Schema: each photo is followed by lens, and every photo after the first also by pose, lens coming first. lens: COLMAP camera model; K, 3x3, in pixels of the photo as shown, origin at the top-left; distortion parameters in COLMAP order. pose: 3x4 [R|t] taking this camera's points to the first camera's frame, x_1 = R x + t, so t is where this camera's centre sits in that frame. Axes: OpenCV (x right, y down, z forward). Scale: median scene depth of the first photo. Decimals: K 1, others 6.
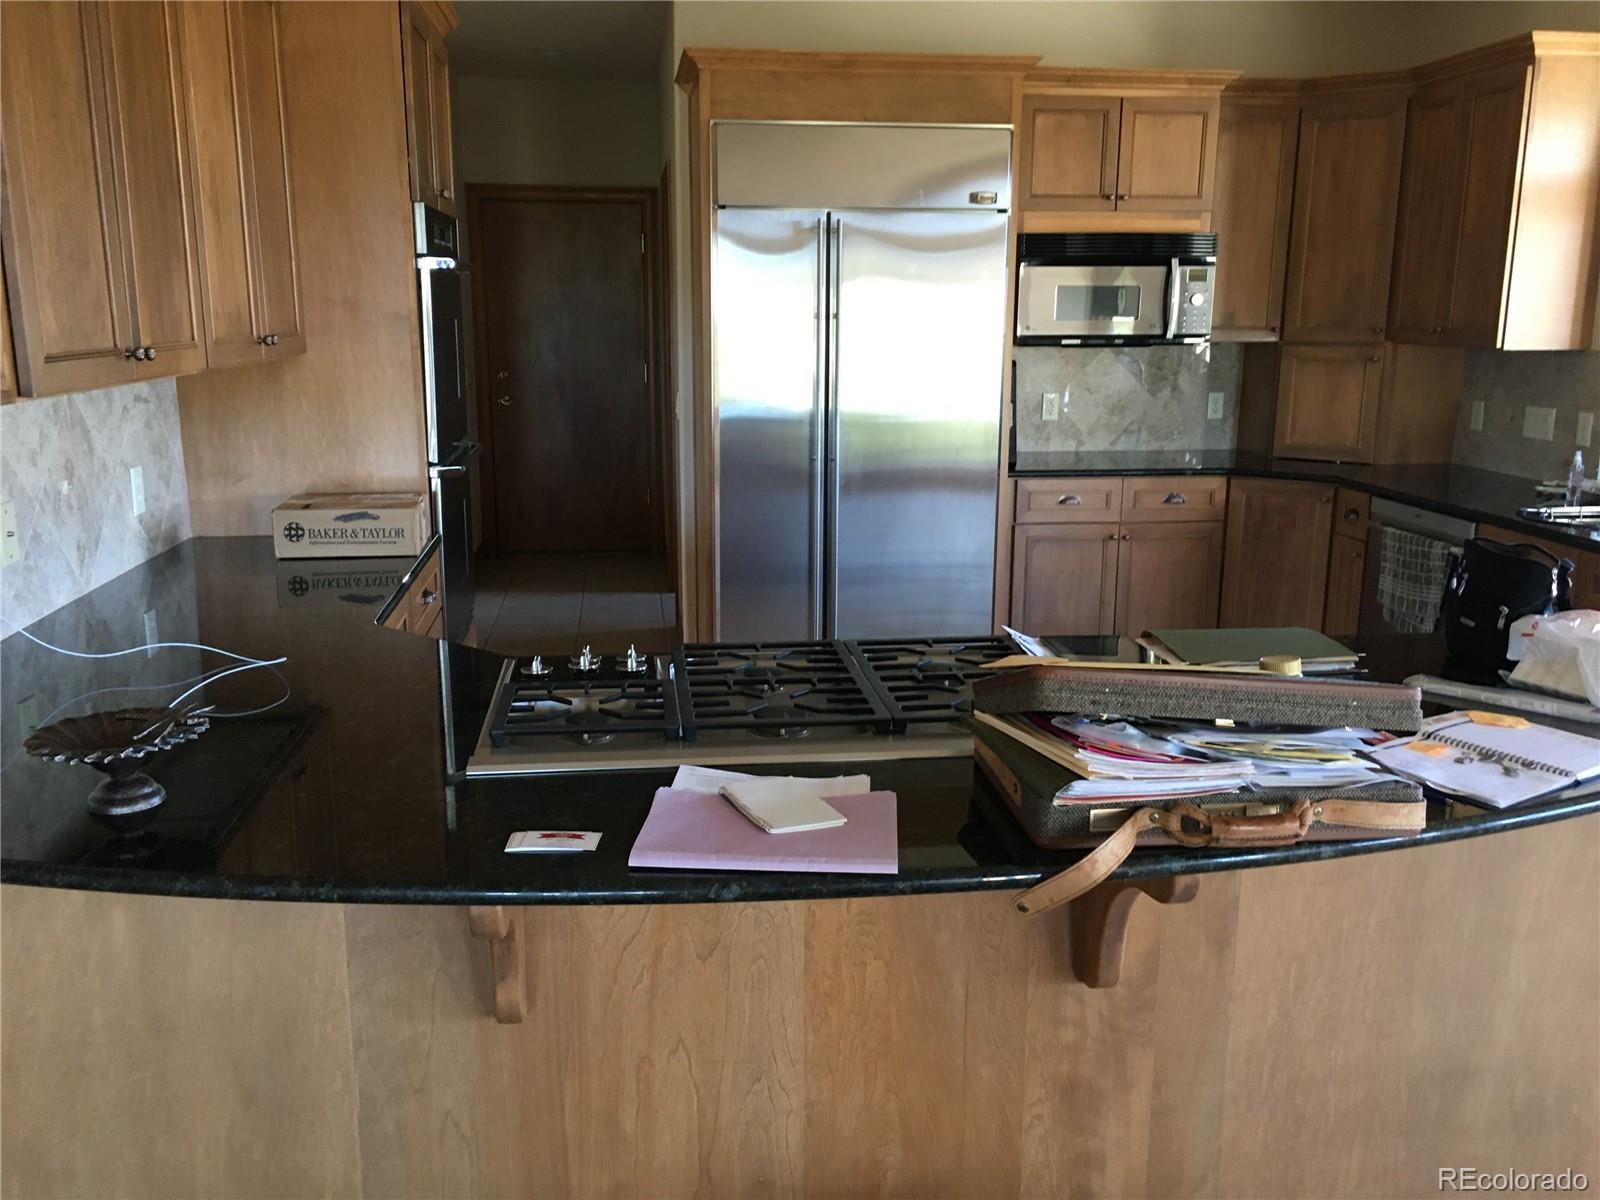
lens RADIAL K [[1370.5, 0, 798.2], [0, 1370.5, 604.7], [0, 0, 1]] dist [0.078054, -0.100226]
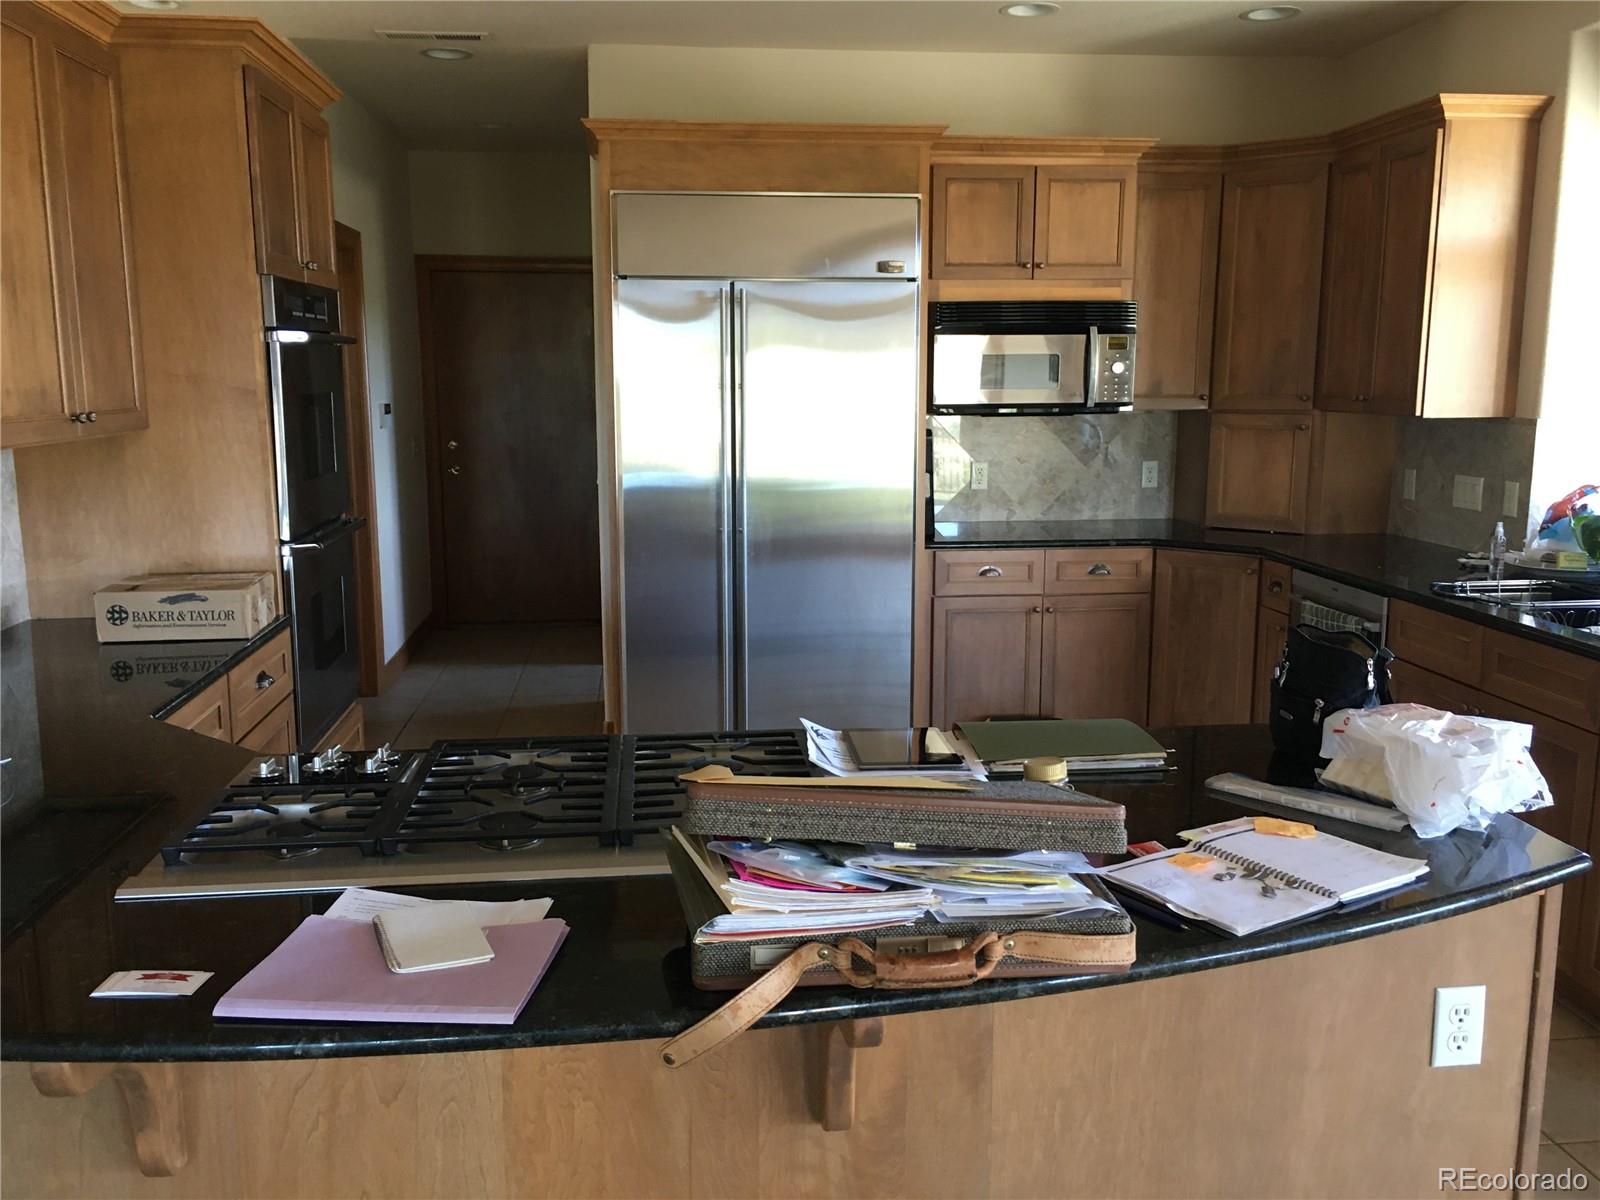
lens RADIAL K [[1370.5, 0, 798.5], [0, 1370.5, 600.0], [0, 0, 1]] dist [0.078054, -0.100226]
pose [[0.999887, -0.003533, -0.014635, 0.111360], [0.002815, 0.998806, -0.048776, -0.013521], [0.014790, 0.048729, 0.998703, 0.042210]]
